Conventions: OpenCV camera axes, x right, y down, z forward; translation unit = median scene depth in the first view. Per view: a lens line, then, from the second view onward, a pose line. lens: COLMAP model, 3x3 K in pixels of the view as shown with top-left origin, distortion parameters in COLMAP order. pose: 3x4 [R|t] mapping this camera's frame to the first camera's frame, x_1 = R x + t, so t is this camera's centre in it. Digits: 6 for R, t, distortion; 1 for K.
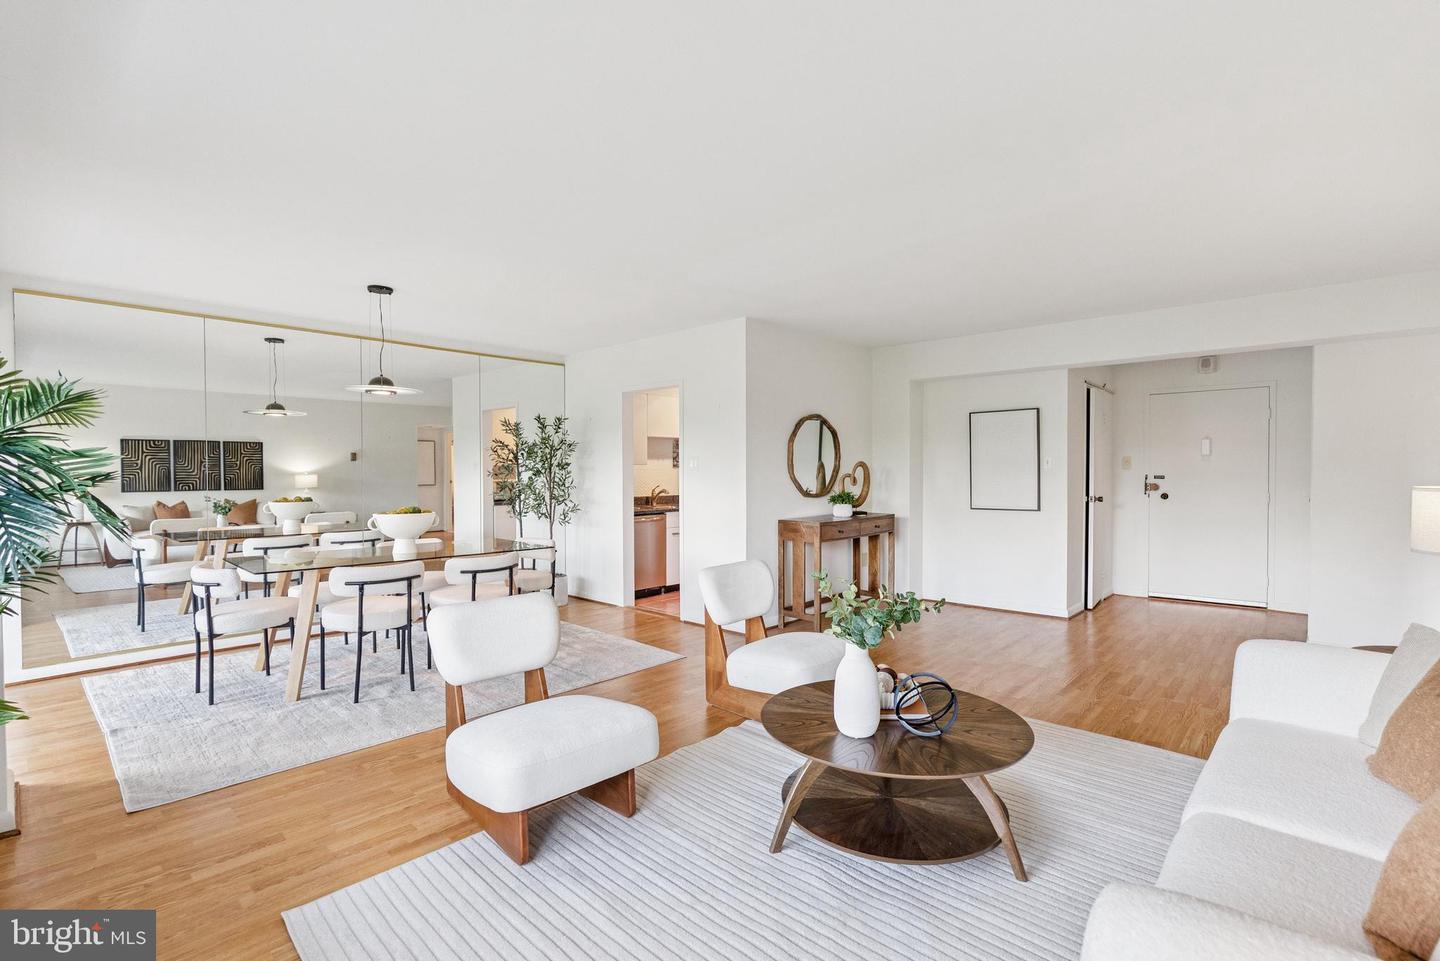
lens RADIAL K [[653.4, 0, 720.0], [0, 653.4, 480.5], [0, 0, 1]] dist [-0.015203, 0.000780]
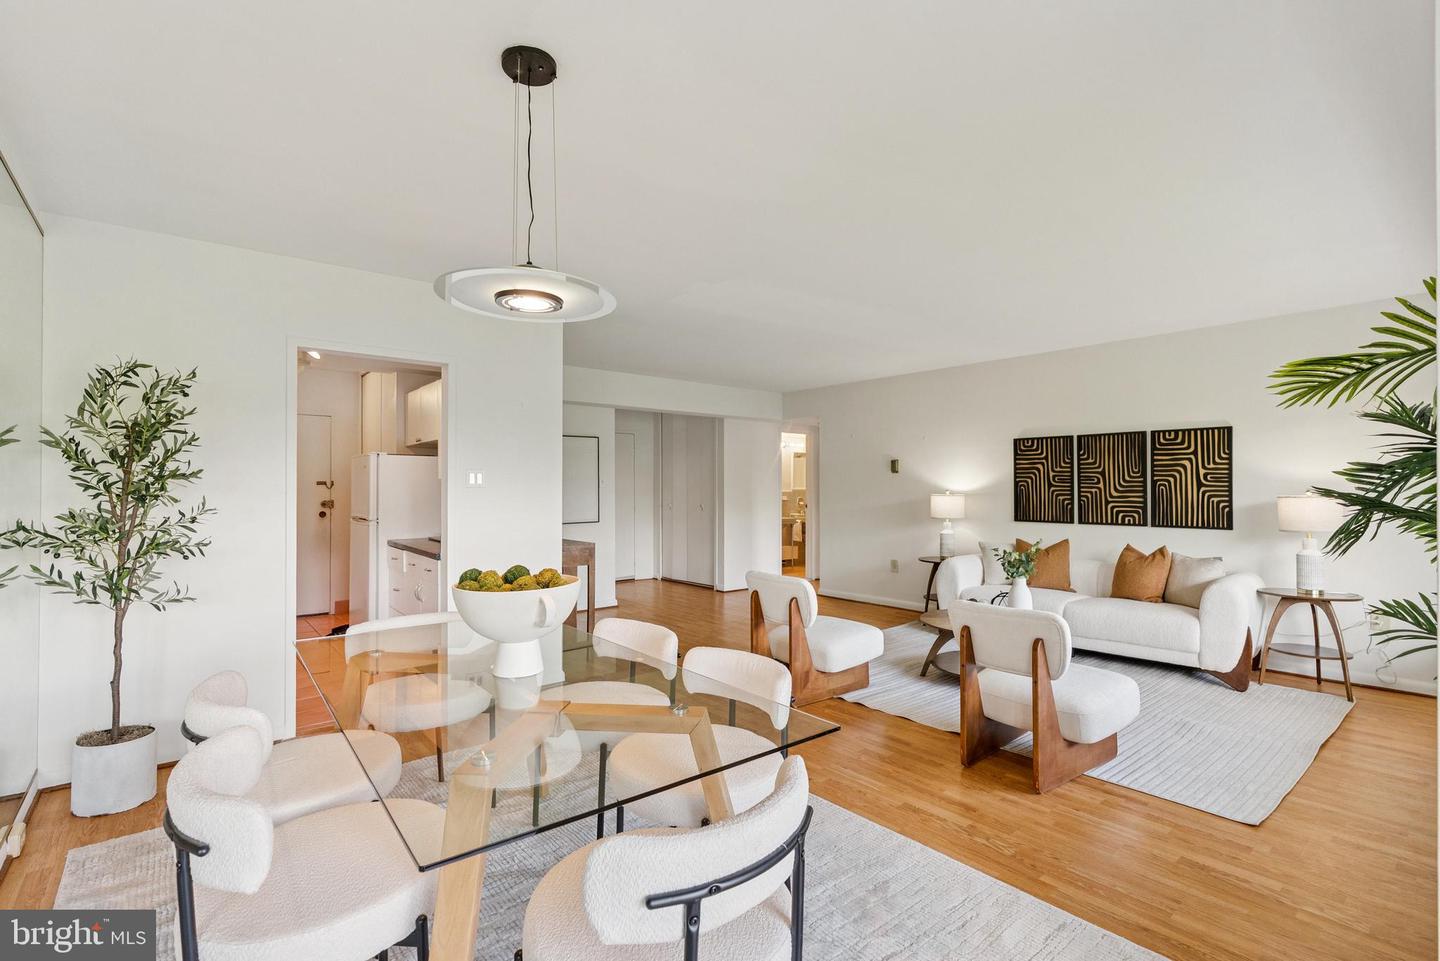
lens RADIAL K [[653.4, 0, 720.0], [0, 653.4, 480.5], [0, 0, 1]] dist [-0.015203, 0.000780]
pose [[0.151793, 0.016092, 0.988281, -1.516173], [0.006729, 0.999827, -0.017313, -0.014971], [-0.988389, 0.009279, 0.151659, 1.320510]]
